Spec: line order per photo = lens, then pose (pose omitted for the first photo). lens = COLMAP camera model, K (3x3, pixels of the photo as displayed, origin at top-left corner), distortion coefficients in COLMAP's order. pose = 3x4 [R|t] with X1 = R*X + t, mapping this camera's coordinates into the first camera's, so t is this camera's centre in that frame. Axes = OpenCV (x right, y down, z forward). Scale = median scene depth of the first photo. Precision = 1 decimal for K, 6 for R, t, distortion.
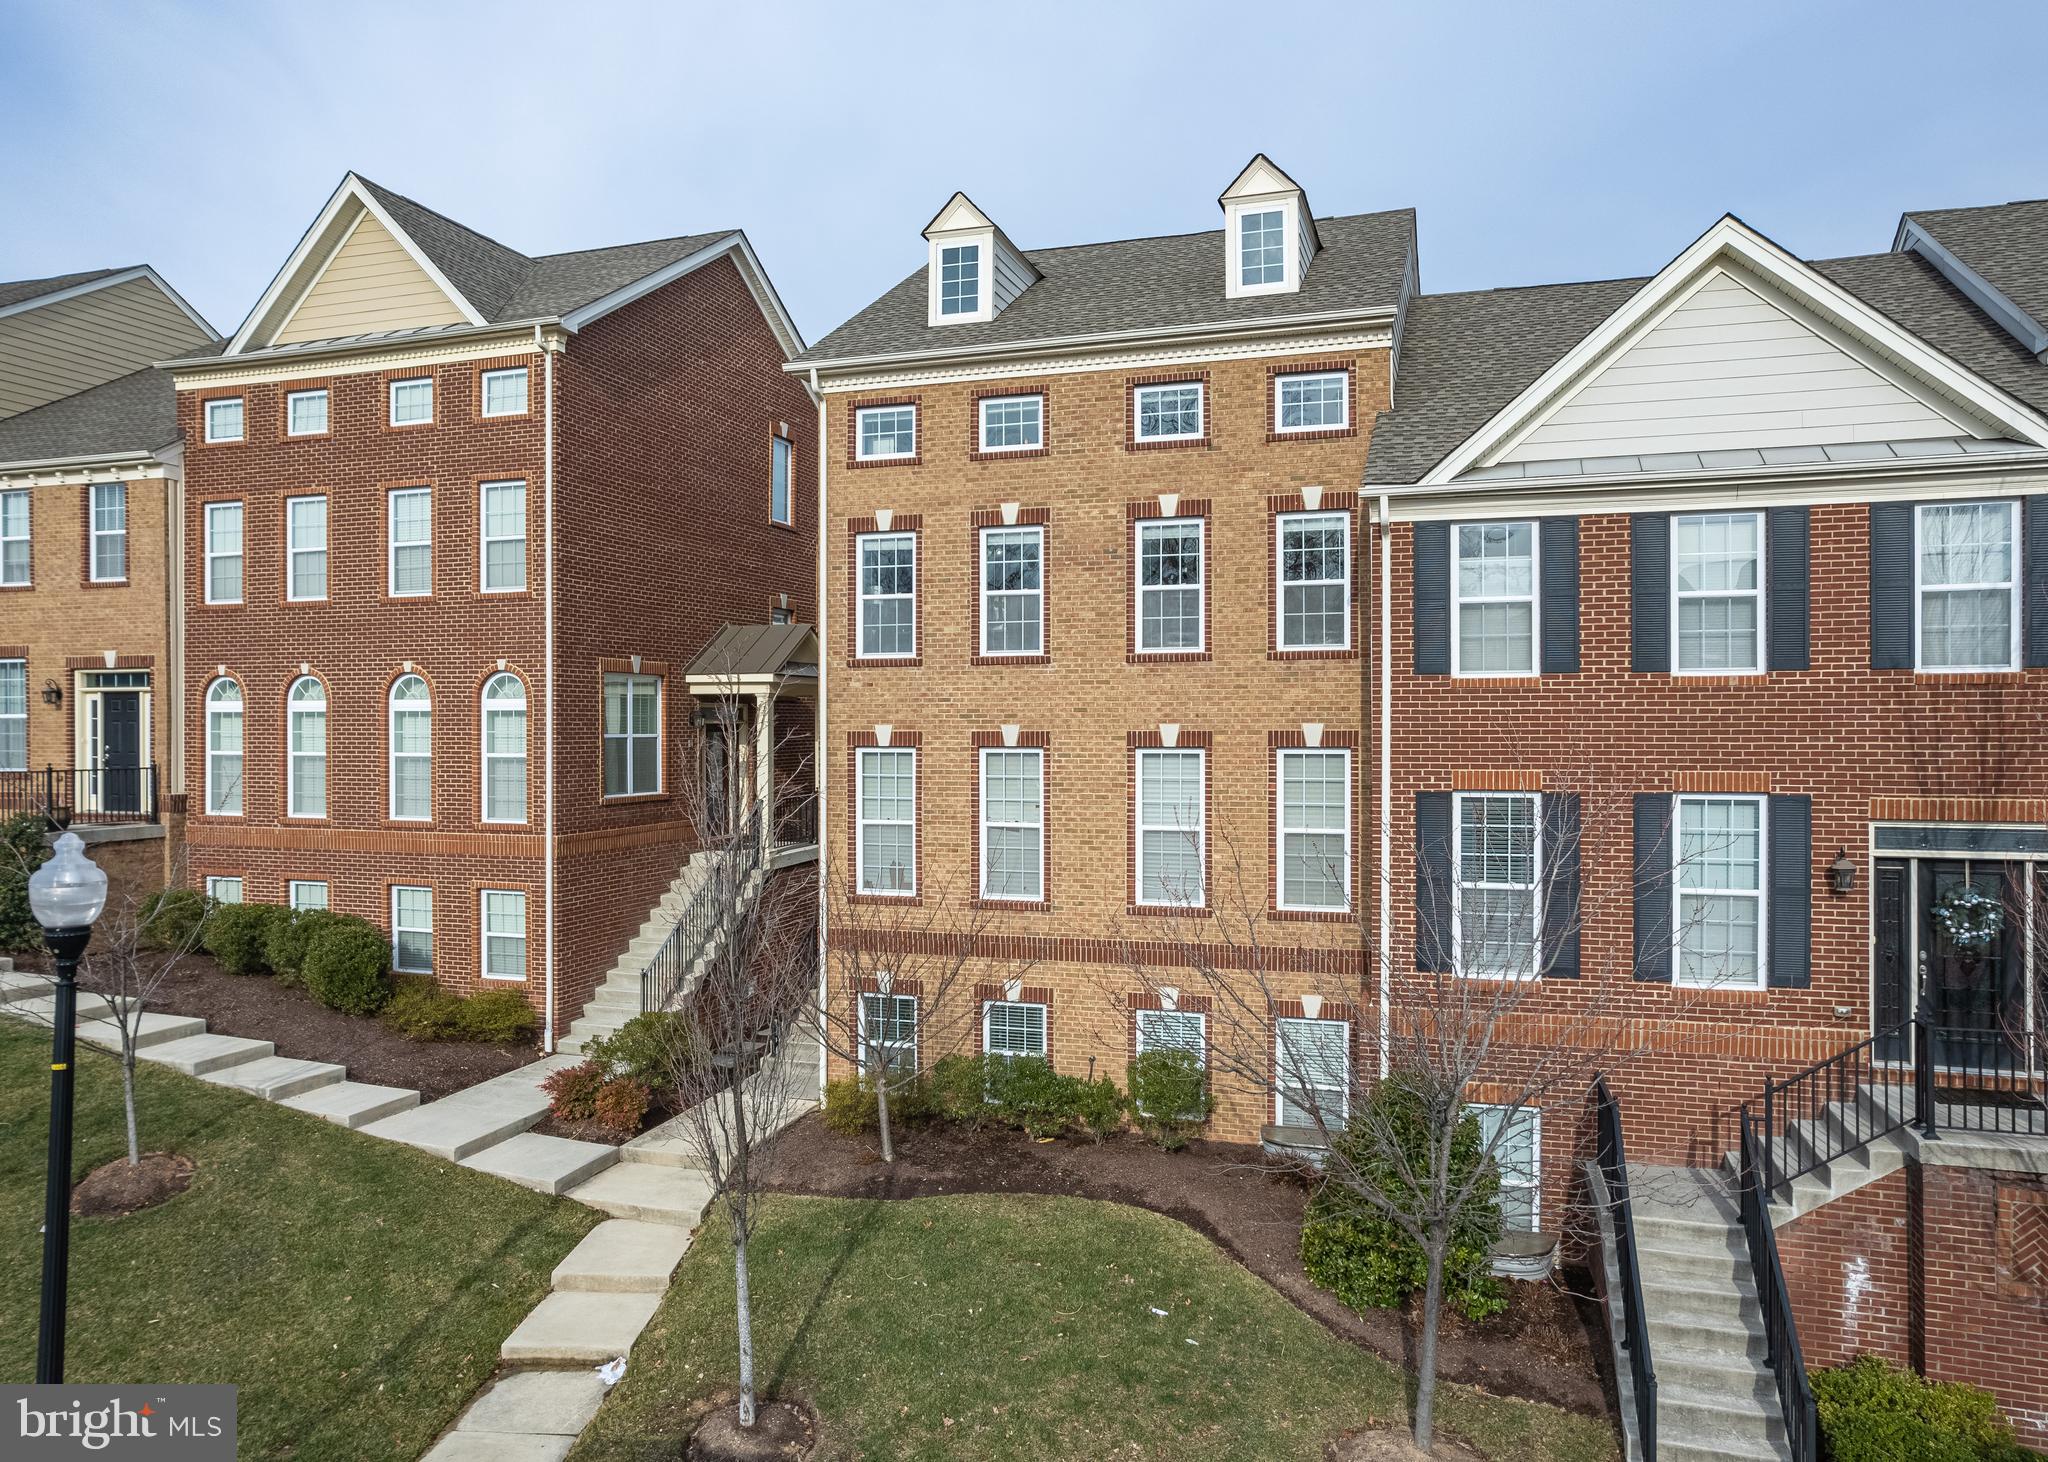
lens RADIAL K [[1410.3, 0, 1019.5], [0, 1410.3, 736.5], [0, 0, 1]] dist [-0.079762, 0.090099]
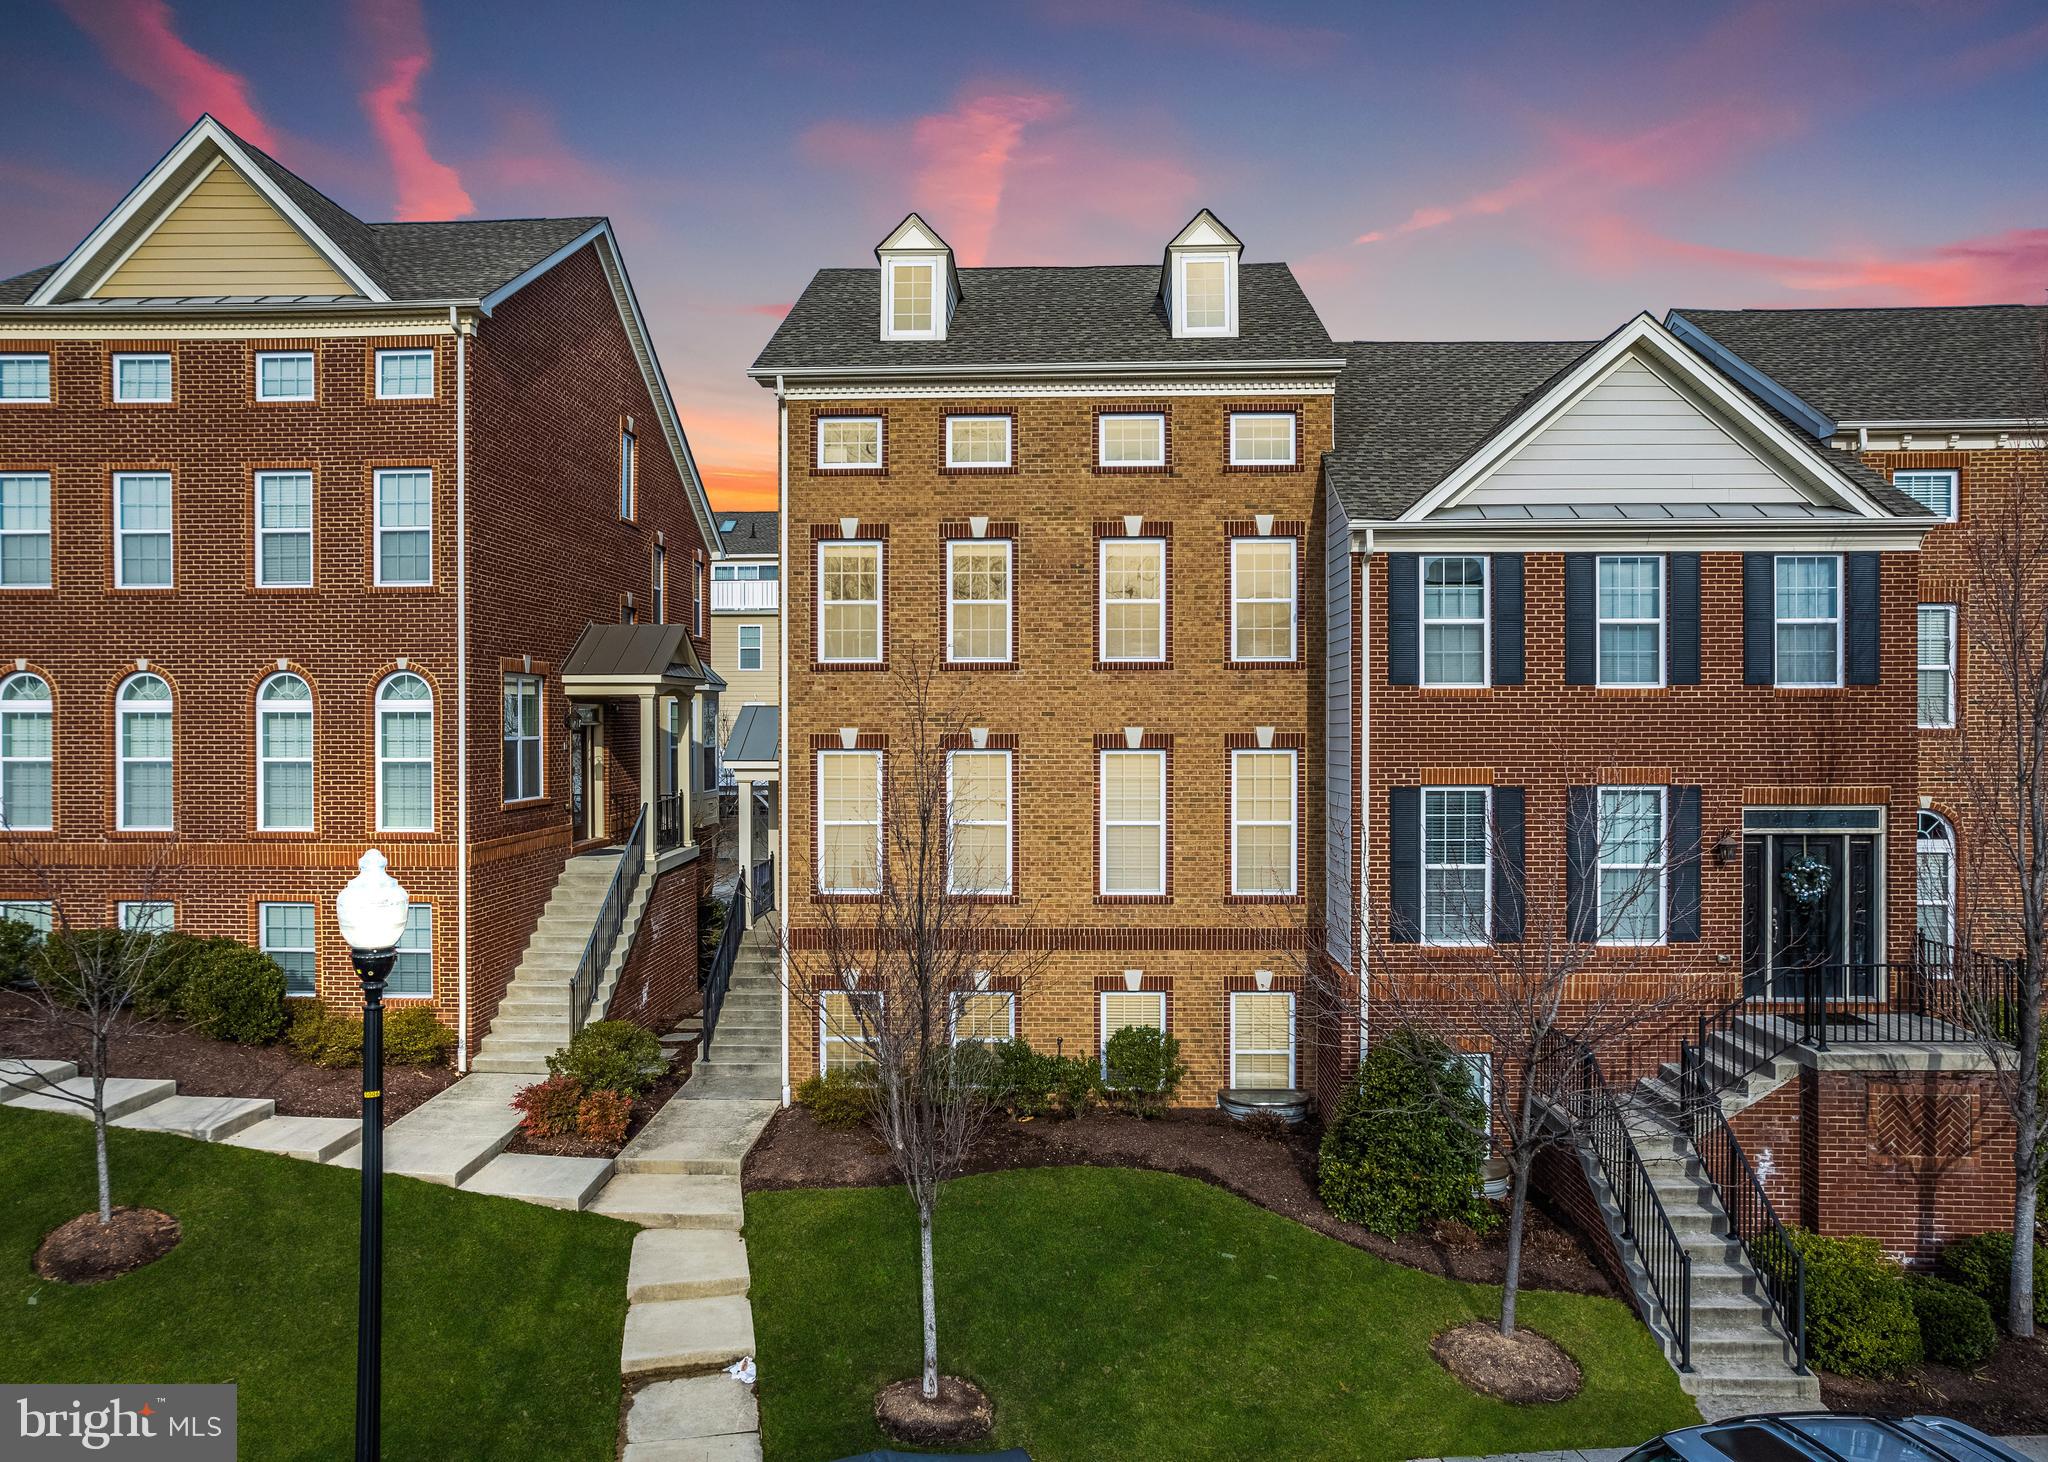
lens RADIAL K [[1410.3, 0, 1019.5], [0, 1410.3, 736.5], [0, 0, 1]] dist [-0.079762, 0.090099]
pose [[0.960693, -0.002421, 0.277601, -0.284525], [0.001837, 0.999996, 0.002363, -0.004569], [-0.277606, -0.001760, 0.960694, -0.019946]]
